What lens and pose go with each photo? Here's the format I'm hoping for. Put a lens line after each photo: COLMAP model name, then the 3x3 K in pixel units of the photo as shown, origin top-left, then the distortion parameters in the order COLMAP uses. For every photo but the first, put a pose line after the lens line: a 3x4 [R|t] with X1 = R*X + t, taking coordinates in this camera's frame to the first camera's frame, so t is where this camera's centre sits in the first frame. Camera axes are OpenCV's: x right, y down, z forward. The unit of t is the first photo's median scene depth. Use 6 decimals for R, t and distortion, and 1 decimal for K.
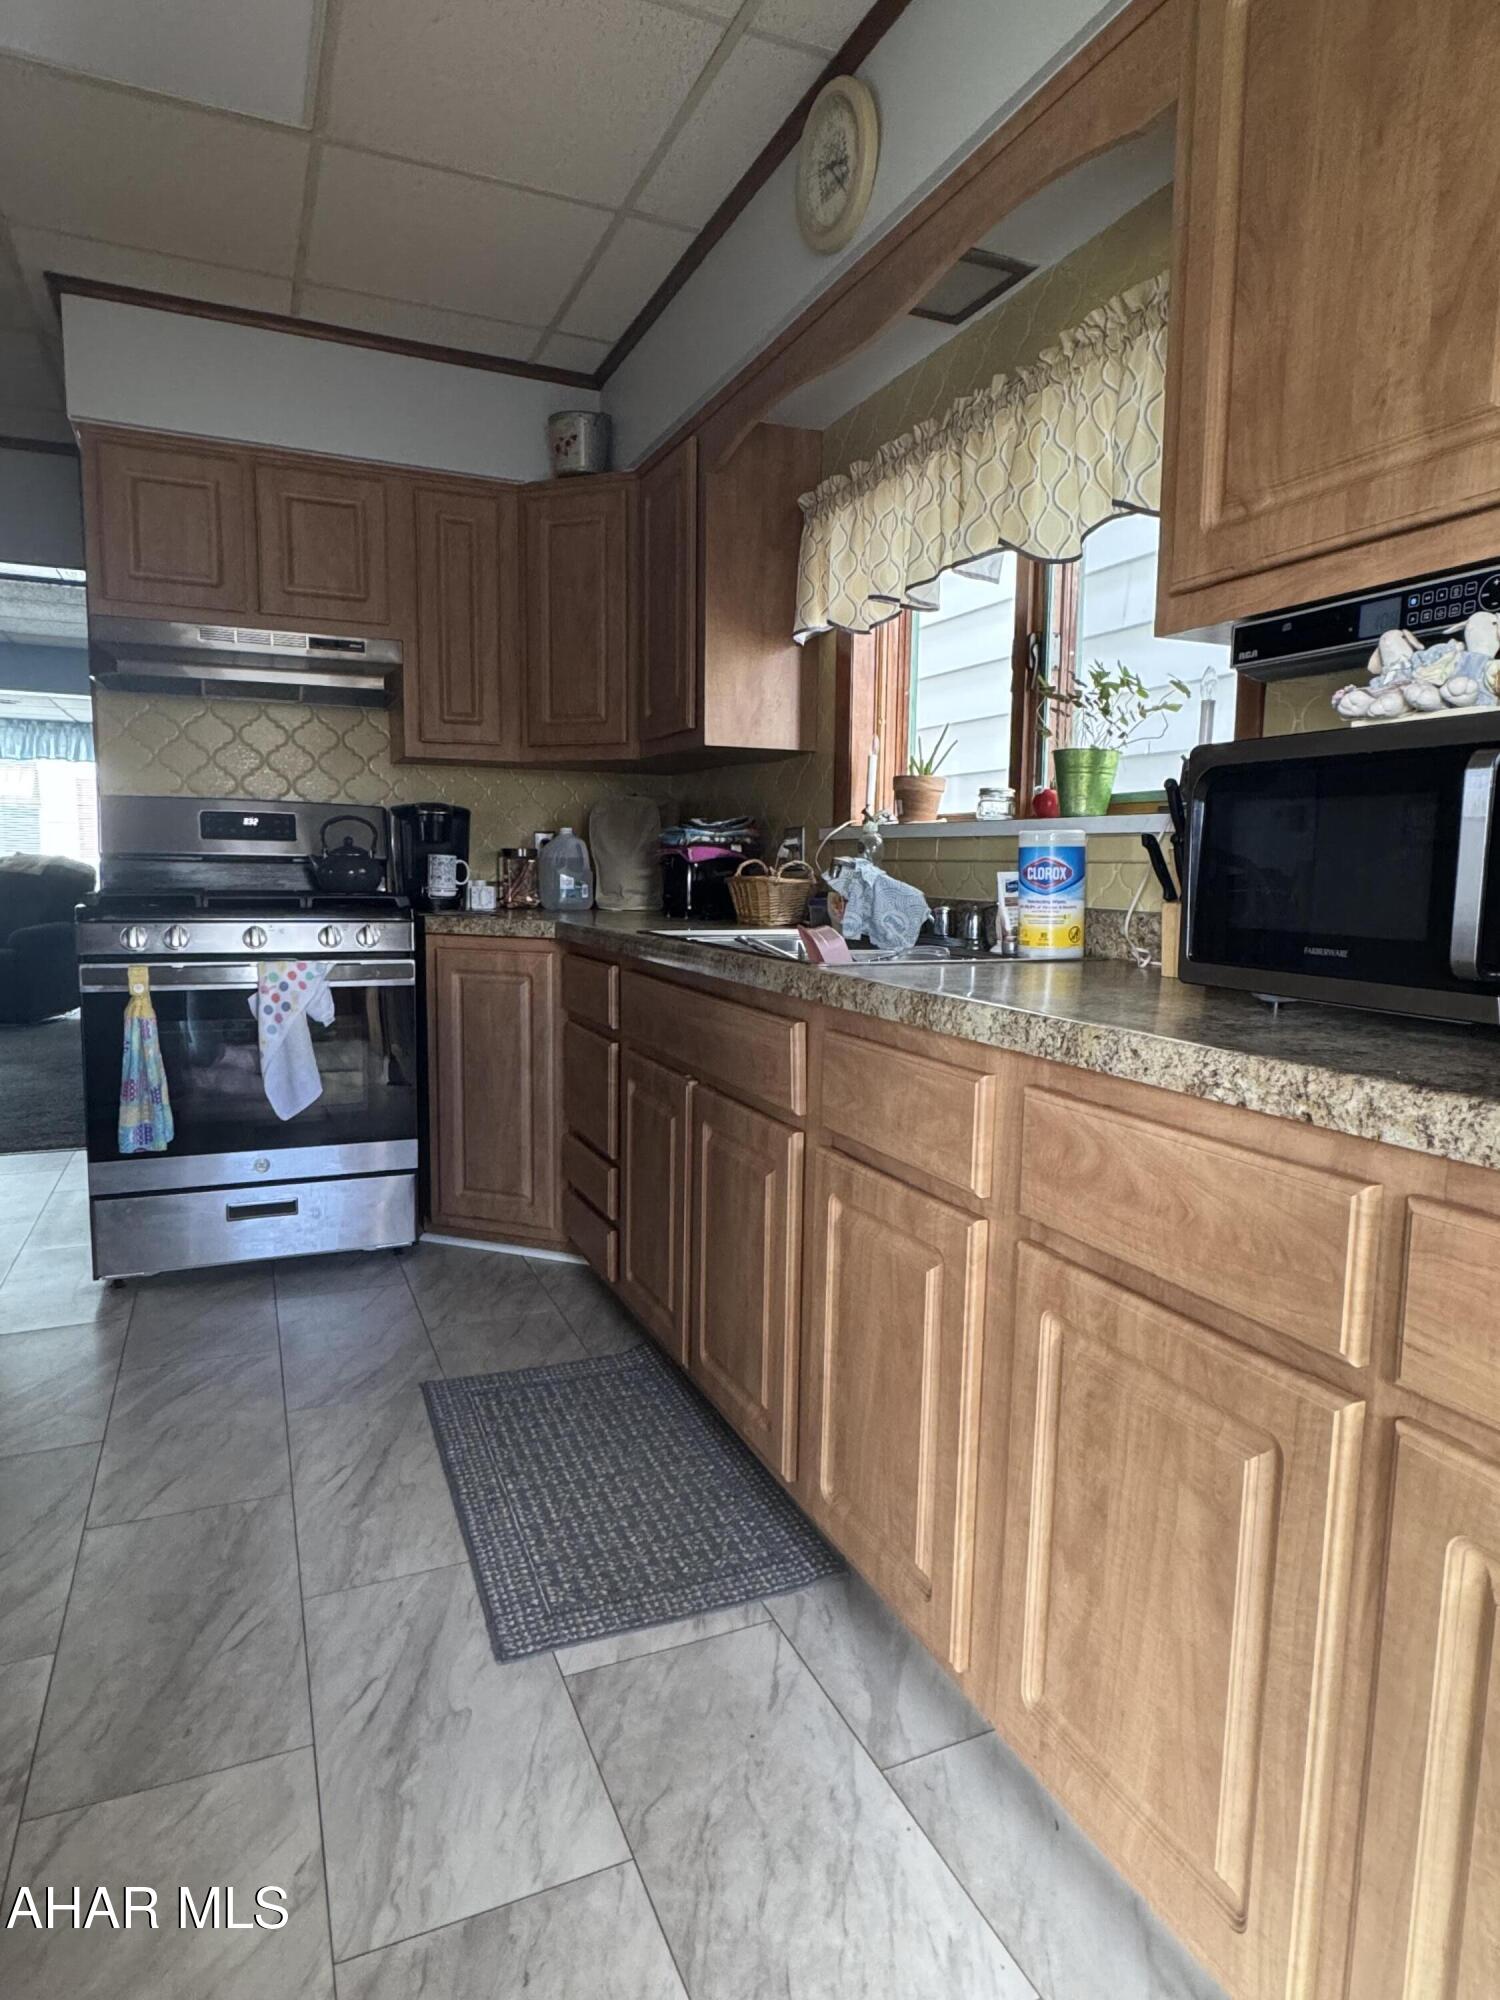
lens RADIAL K [[1170.1, 0, 751.0], [0, 1170.1, 1002.1], [0, 0, 1]] dist [-0.002932, 0.000095]
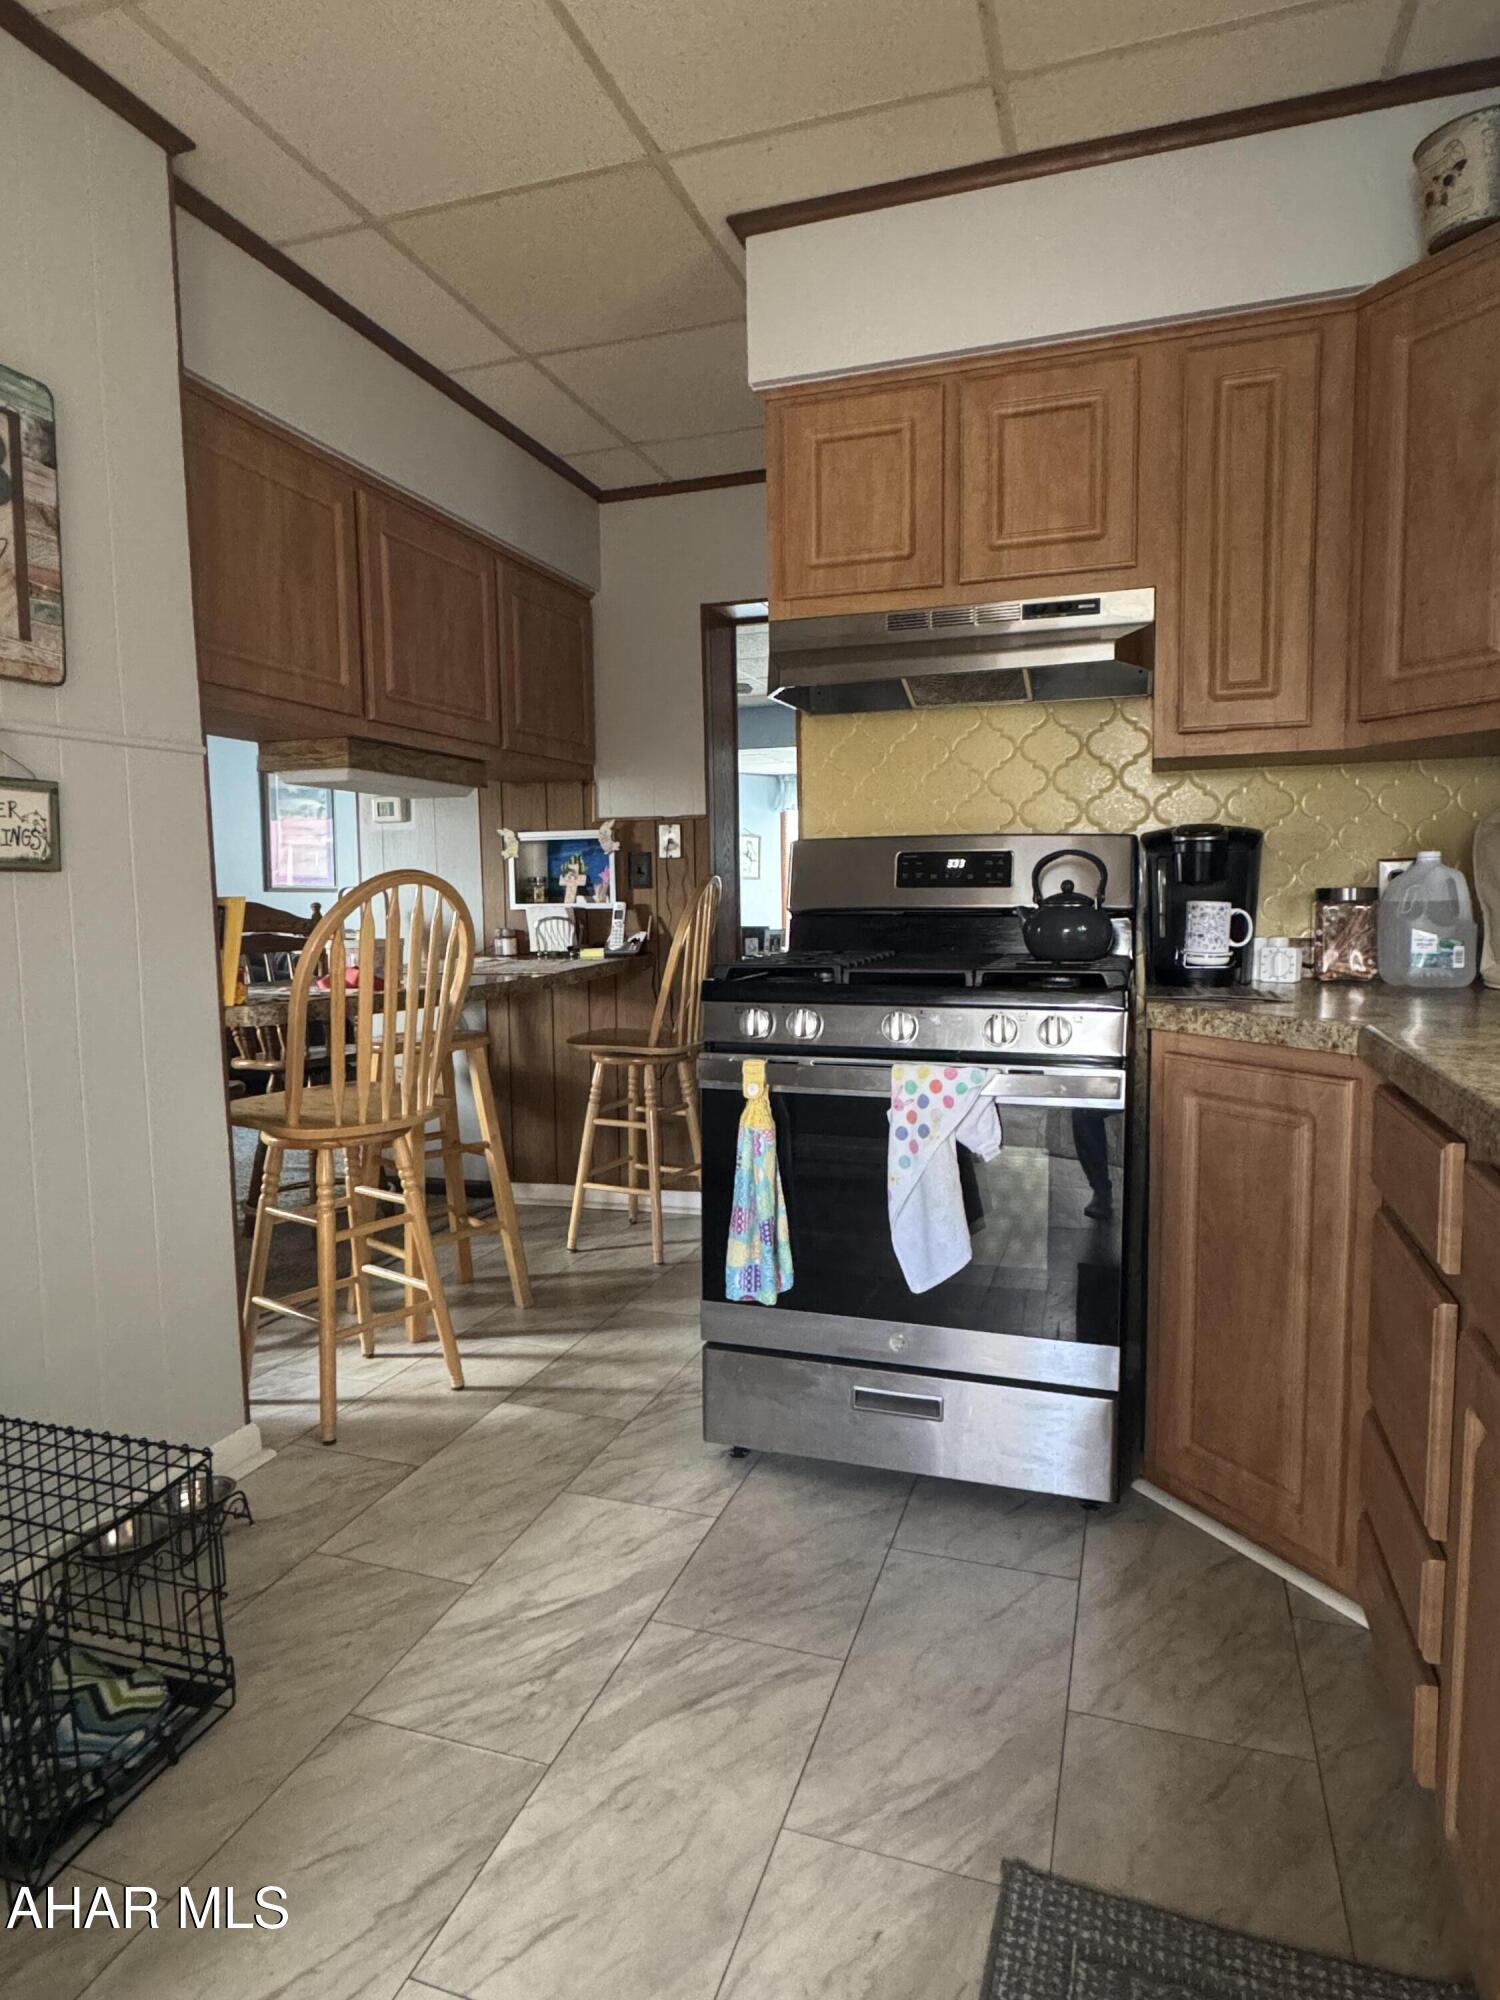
lens RADIAL K [[1170.1, 0, 748.2], [0, 1170.1, 1000.2], [0, 0, 1]] dist [-0.002932, 0.000095]
pose [[0.738780, 0.038807, -0.672828, -0.010063], [-0.056322, 0.998404, -0.004257, -0.057614], [0.671589, 0.041040, 0.739787, 0.369273]]
